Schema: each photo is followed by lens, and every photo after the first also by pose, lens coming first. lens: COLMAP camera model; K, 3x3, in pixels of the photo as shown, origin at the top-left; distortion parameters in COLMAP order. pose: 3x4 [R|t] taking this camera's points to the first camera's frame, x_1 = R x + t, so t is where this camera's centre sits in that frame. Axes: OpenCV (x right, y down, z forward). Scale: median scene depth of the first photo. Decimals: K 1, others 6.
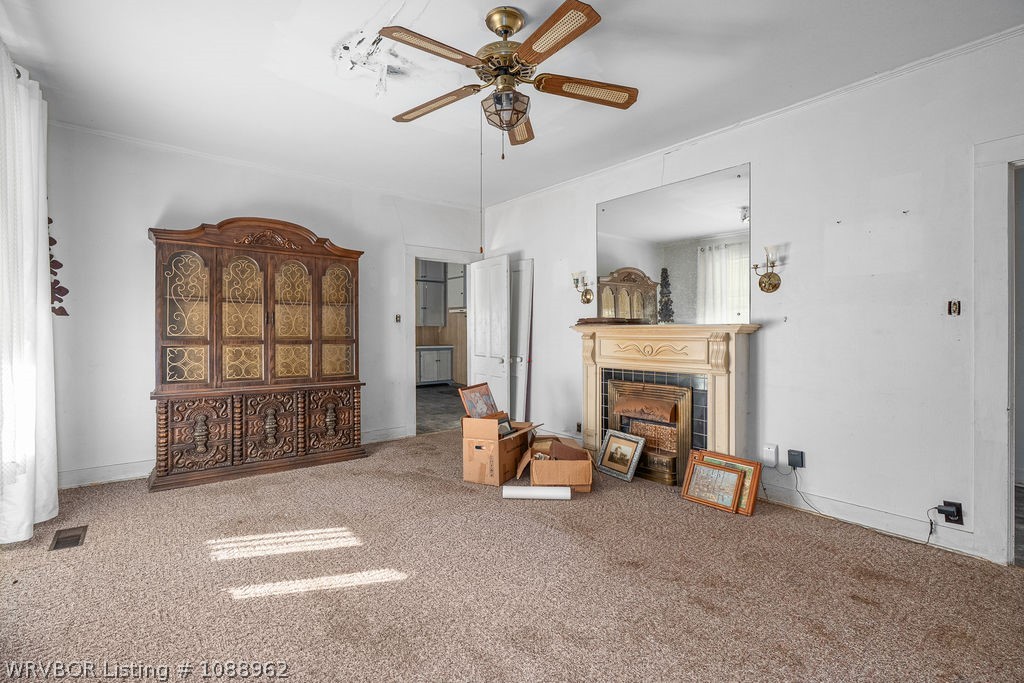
lens RADIAL K [[465.9, 0, 507.4], [0, 465.9, 331.0], [0, 0, 1]] dist [-0.006259, 0.000239]
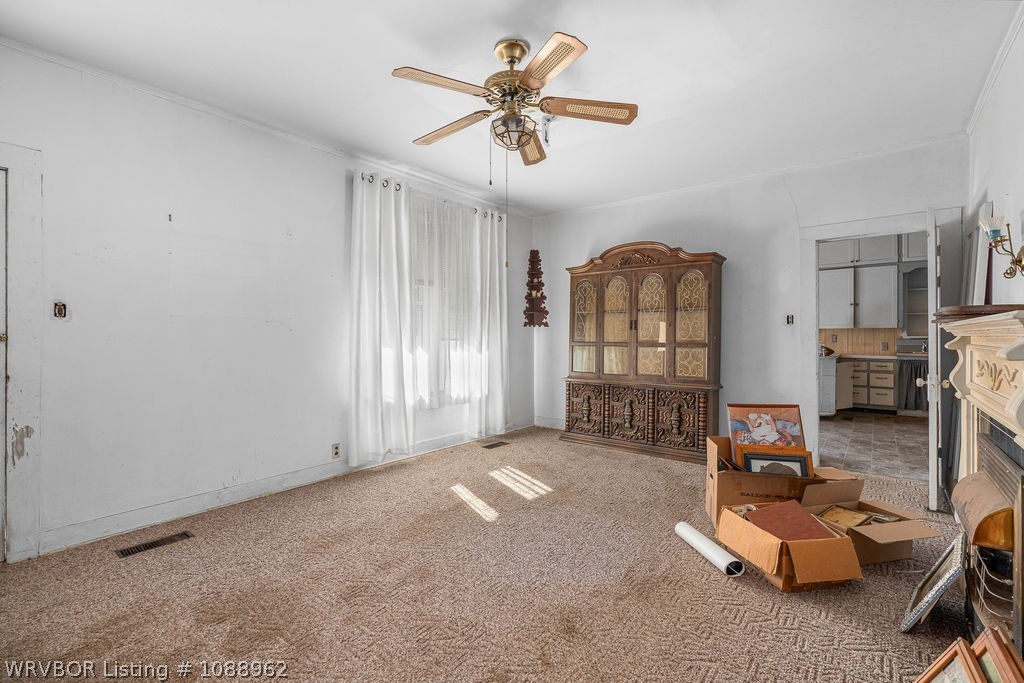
lens RADIAL K [[458.4, 0, 509.5], [0, 458.4, 339.9], [0, 0, 1]] dist [-0.003447, 0.000331]
pose [[0.214801, 0.005578, -0.976642, 0.624177], [0.004521, 0.999967, 0.006705, 0.002654], [0.976647, -0.005856, 0.214769, 0.456869]]
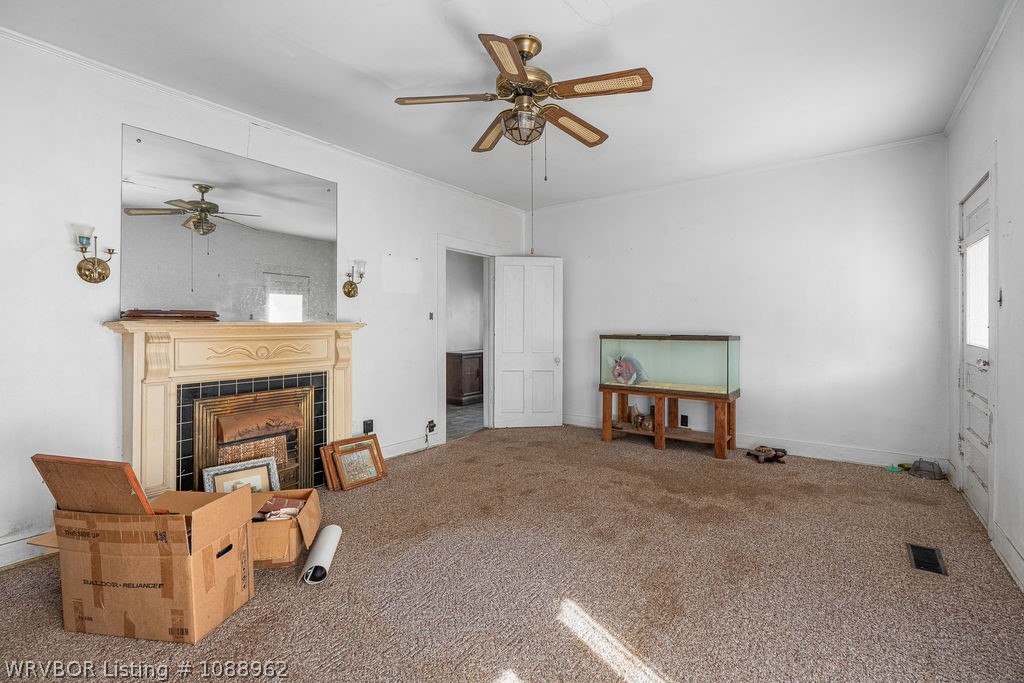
lens RADIAL K [[464.5, 0, 510.4], [0, 464.5, 320.9], [0, 0, 1]] dist [-0.014797, 0.000148]
pose [[-0.258952, 0.017149, 0.965738, -0.621469], [0.004002, 0.999853, -0.016682, 0.000413], [-0.965882, -0.000455, -0.258983, 0.785744]]
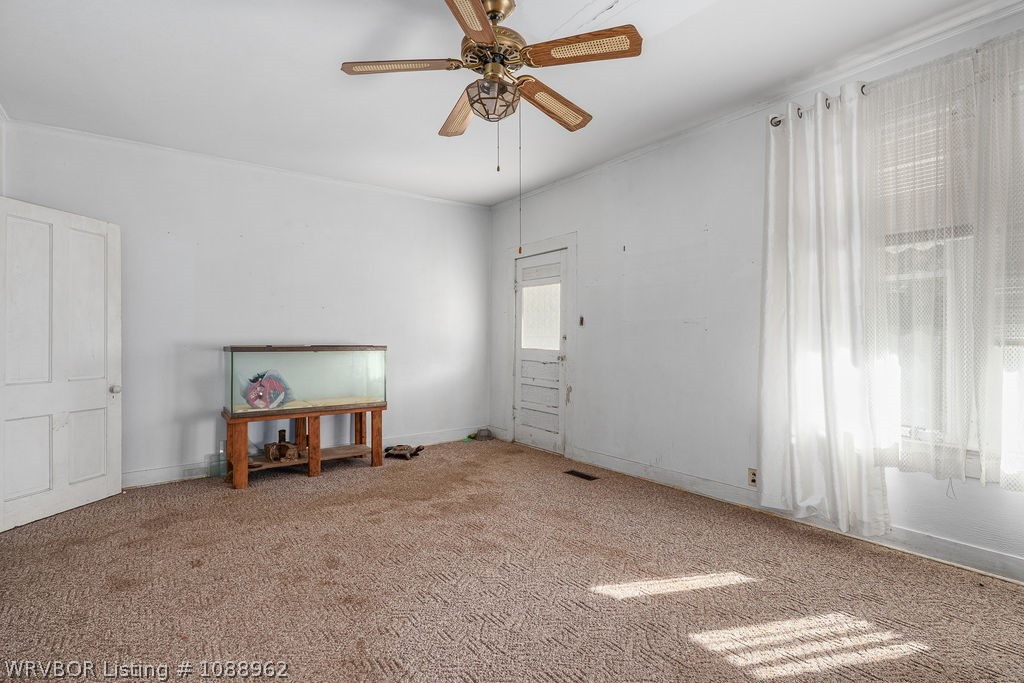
lens RADIAL K [[487.0, 0, 512.0], [0, 487.0, 341.5], [0, 0, 1]] dist [-0.003496, -0.000254]
pose [[-0.999448, 0.001036, 0.033194, -0.043774], [0.001300, 0.999968, 0.007935, 0.001063], [-0.033185, 0.007973, -0.999417, 1.186391]]
